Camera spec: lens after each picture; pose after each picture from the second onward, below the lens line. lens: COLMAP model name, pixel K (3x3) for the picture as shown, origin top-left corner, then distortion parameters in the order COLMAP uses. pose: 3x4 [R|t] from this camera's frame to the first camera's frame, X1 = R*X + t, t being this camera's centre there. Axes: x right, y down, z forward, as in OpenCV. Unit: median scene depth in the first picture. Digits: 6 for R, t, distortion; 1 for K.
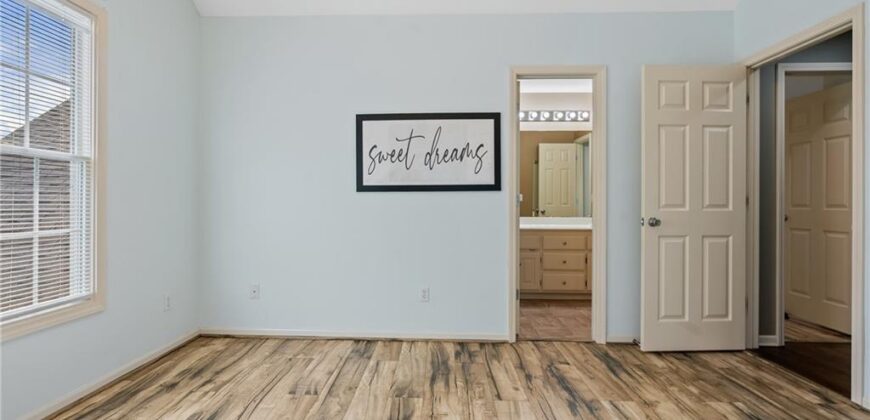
lens RADIAL K [[390.7, 0, 429.7], [0, 390.7, 205.6], [0, 0, 1]] dist [0.000055, 0.001237]
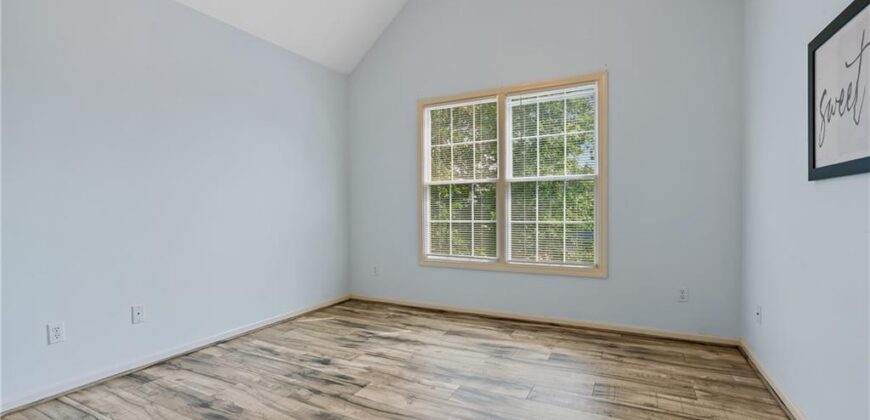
lens RADIAL K [[390.7, 0, 428.8], [0, 390.7, 210.6], [0, 0, 1]] dist [0.000055, 0.001237]
pose [[-0.432176, 0.004492, -0.901778, 0.639028], [0.004897, 0.999985, 0.002634, 0.004287], [0.901776, -0.003277, -0.432191, 0.845282]]
